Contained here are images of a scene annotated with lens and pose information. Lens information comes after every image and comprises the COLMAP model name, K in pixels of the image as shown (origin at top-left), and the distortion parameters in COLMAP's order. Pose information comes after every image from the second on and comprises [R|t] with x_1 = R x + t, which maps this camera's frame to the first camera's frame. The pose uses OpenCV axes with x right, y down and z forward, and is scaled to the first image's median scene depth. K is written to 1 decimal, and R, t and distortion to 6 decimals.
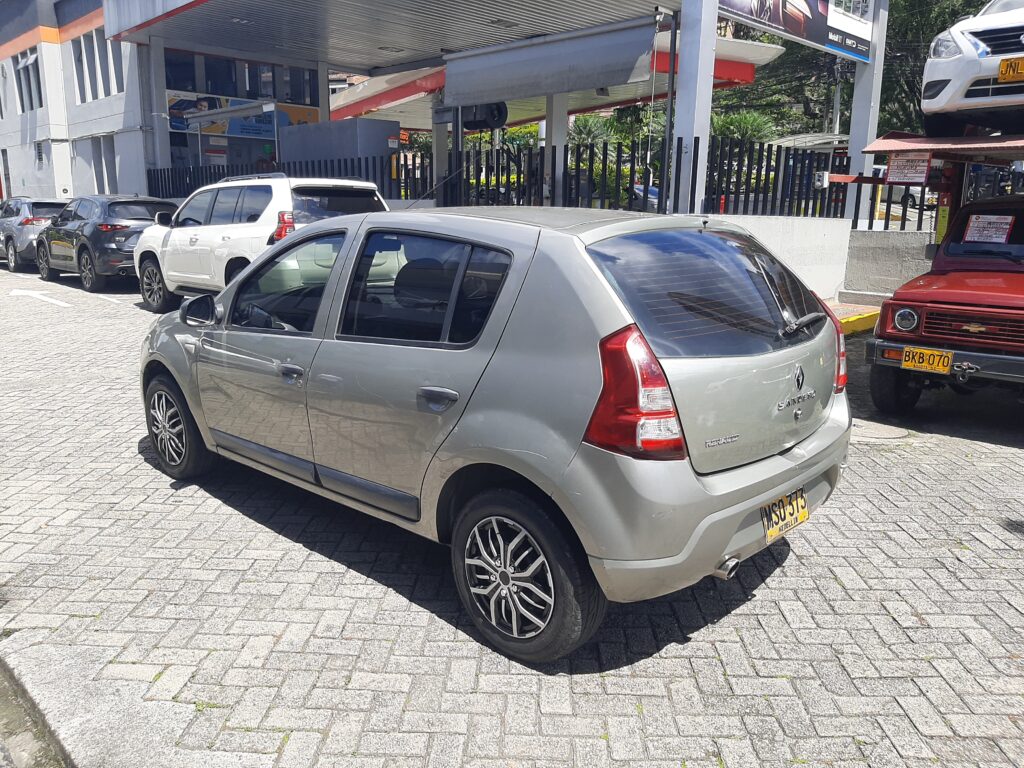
lens RADIAL K [[806.1, 0, 507.3], [0, 806.1, 382.9], [0, 0, 1]] dist [-0.004494, -0.027110]
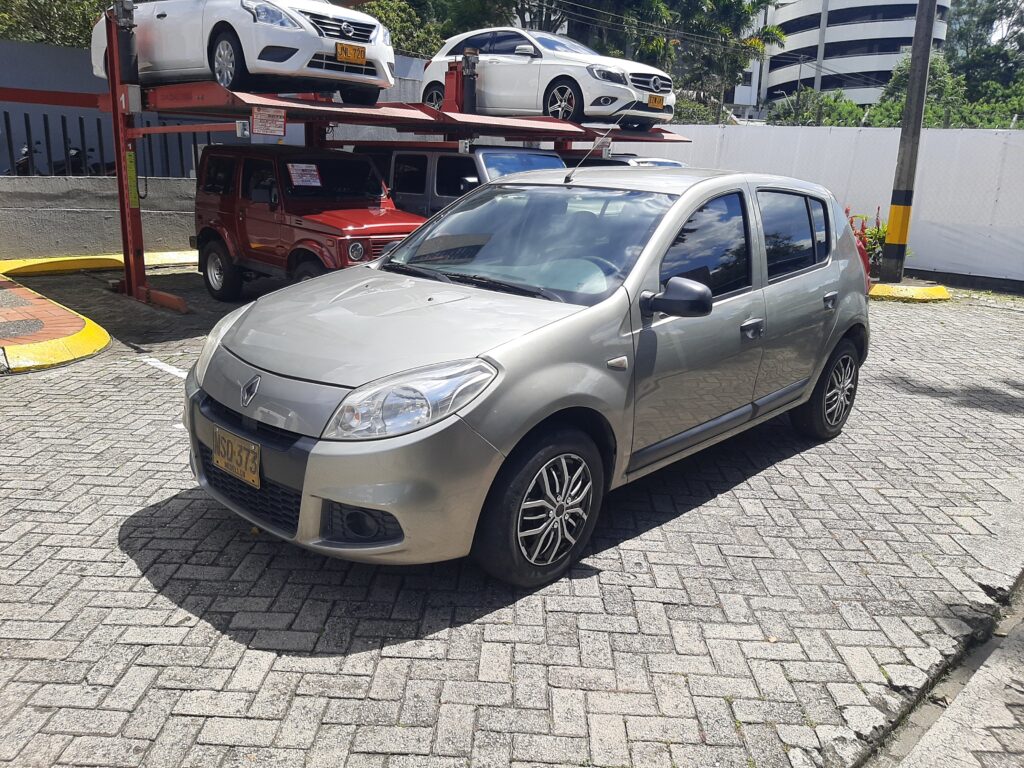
lens RADIAL K [[806.1, 0, 507.5], [0, 806.1, 385.8], [0, 0, 1]] dist [-0.004494, -0.027110]
pose [[-0.000544, -0.265048, 0.964235, -1.137503], [0.186333, 0.947321, 0.260504, -0.239064], [-0.982487, 0.179810, 0.048872, 1.104535]]
